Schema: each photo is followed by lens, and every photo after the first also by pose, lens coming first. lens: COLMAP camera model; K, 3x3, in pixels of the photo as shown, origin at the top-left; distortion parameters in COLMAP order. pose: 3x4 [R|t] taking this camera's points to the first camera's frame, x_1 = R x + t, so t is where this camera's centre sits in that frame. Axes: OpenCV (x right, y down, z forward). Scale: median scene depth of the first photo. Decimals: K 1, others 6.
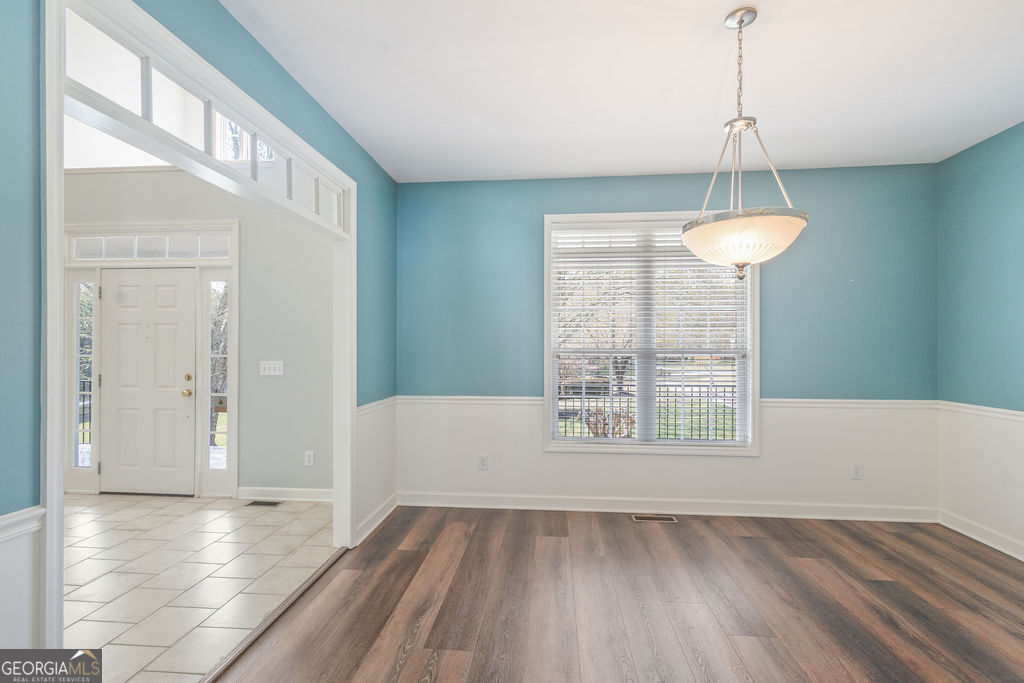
lens RADIAL K [[470.3, 0, 512.8], [0, 470.3, 345.3], [0, 0, 1]] dist [0.013737, -0.004060]
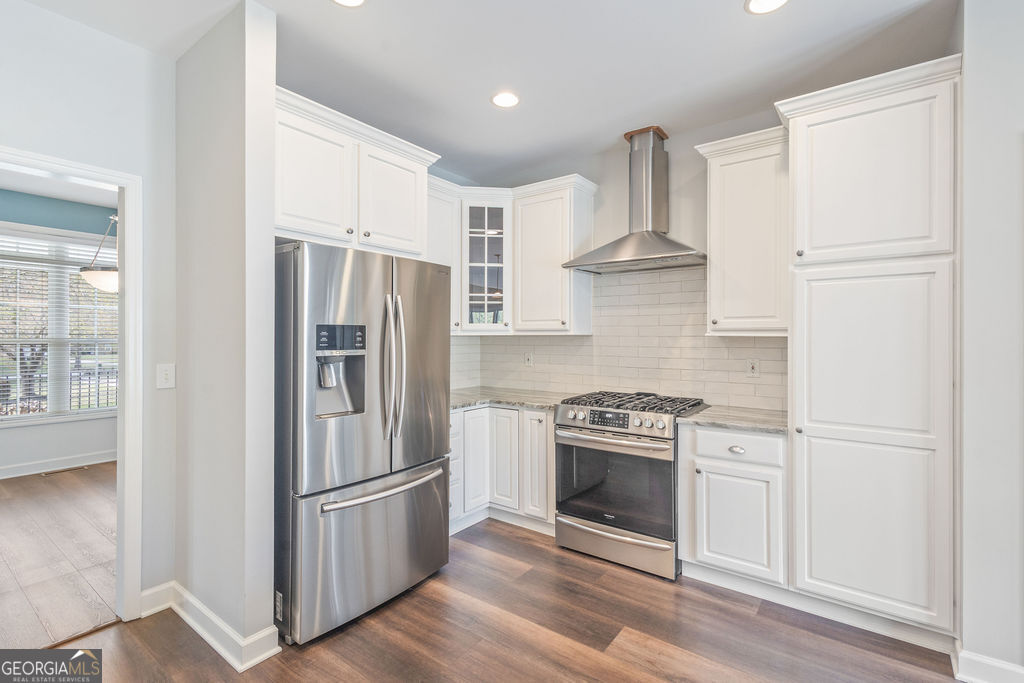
lens RADIAL K [[470.3, 0, 511.4], [0, 470.3, 336.5], [0, 0, 1]] dist [0.013737, -0.004060]
pose [[0.525506, 0.001665, 0.850788, -0.206151], [-0.007529, 0.999968, 0.002694, -0.012171], [-0.850756, -0.007821, 0.525502, -0.901976]]
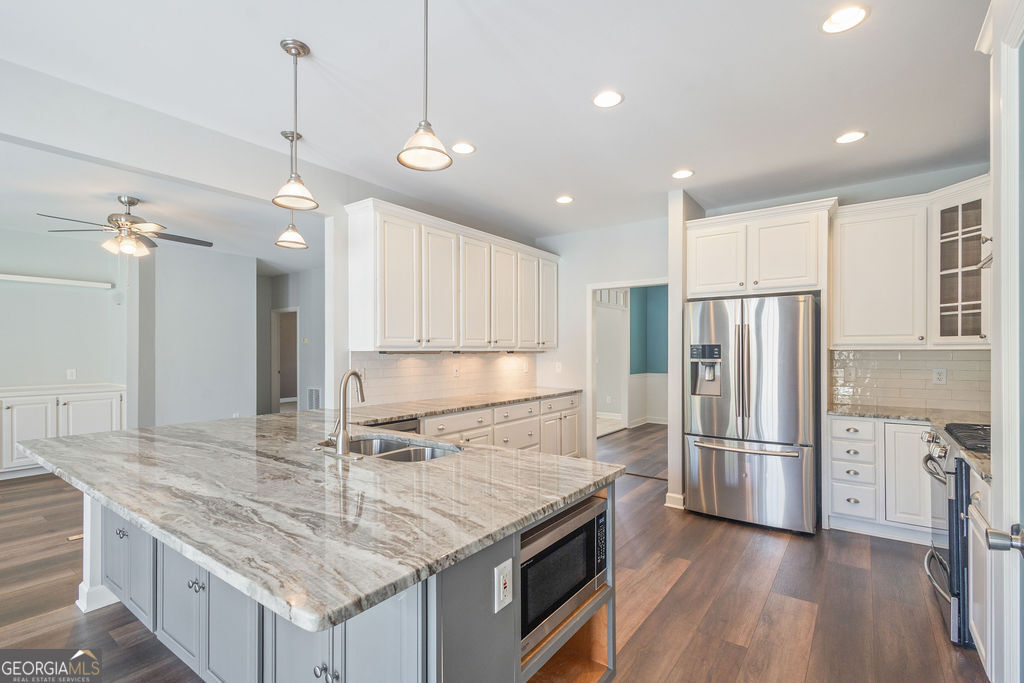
lens RADIAL K [[470.3, 0, 511.2], [0, 470.3, 351.6], [0, 0, 1]] dist [0.013737, -0.004060]
pose [[0.859135, 0.000660, -0.511749, 0.457405], [0.004793, 0.999945, 0.009335, -0.021156], [0.511727, -0.010472, 0.859084, -1.655118]]
